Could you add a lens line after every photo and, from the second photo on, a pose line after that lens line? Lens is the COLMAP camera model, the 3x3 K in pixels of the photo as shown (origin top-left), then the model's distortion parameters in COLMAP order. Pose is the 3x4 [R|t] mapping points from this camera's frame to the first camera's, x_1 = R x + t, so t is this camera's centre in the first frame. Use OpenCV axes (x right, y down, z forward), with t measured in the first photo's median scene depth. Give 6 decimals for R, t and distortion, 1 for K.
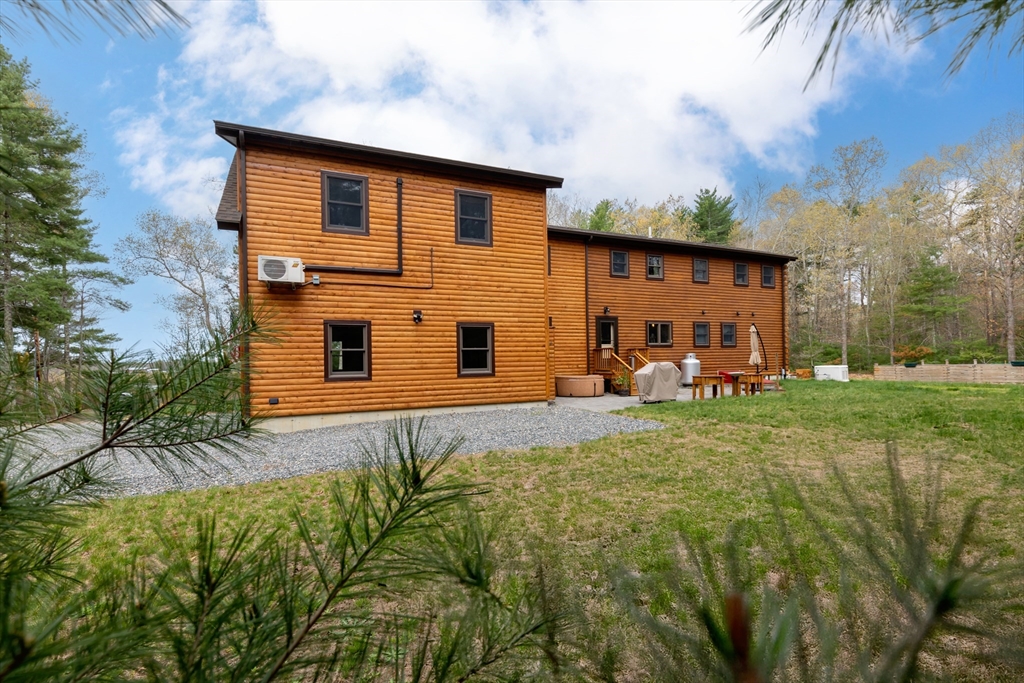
lens RADIAL K [[467.7, 0, 511.1], [0, 467.7, 366.4], [0, 0, 1]] dist [0.001998, -0.000079]
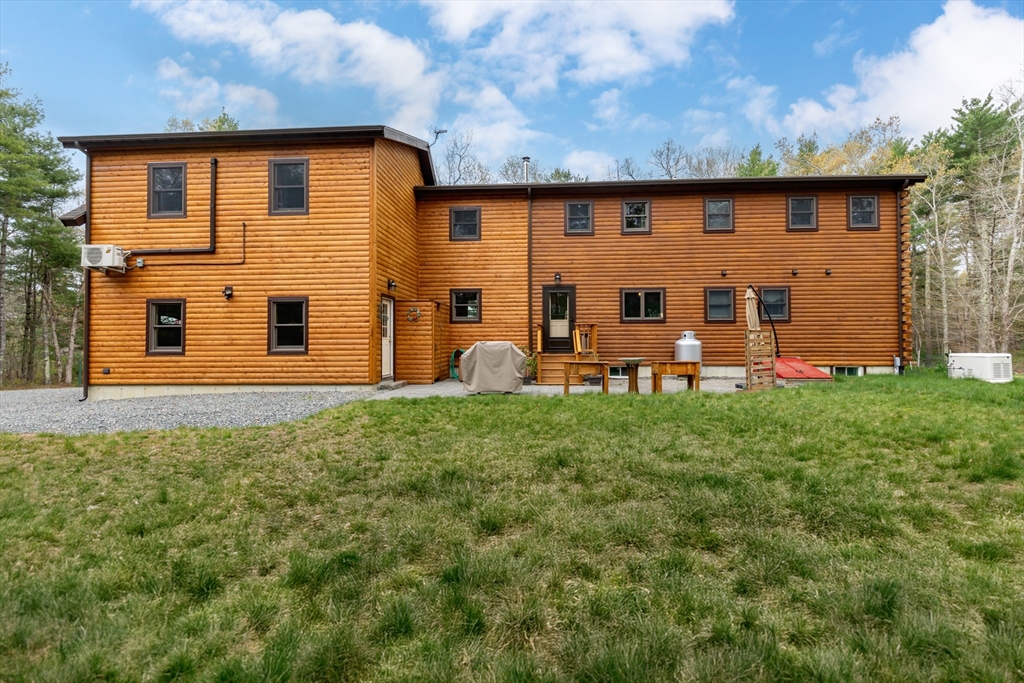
lens RADIAL K [[464.8, 0, 512.0], [0, 464.8, 341.5], [0, 0, 1]] dist [-0.000433, -0.000138]
pose [[0.883715, 0.011239, -0.467891, 0.772745], [-0.015836, 0.999857, -0.005893, -0.005921], [0.467758, 0.012617, 0.883767, 0.391223]]
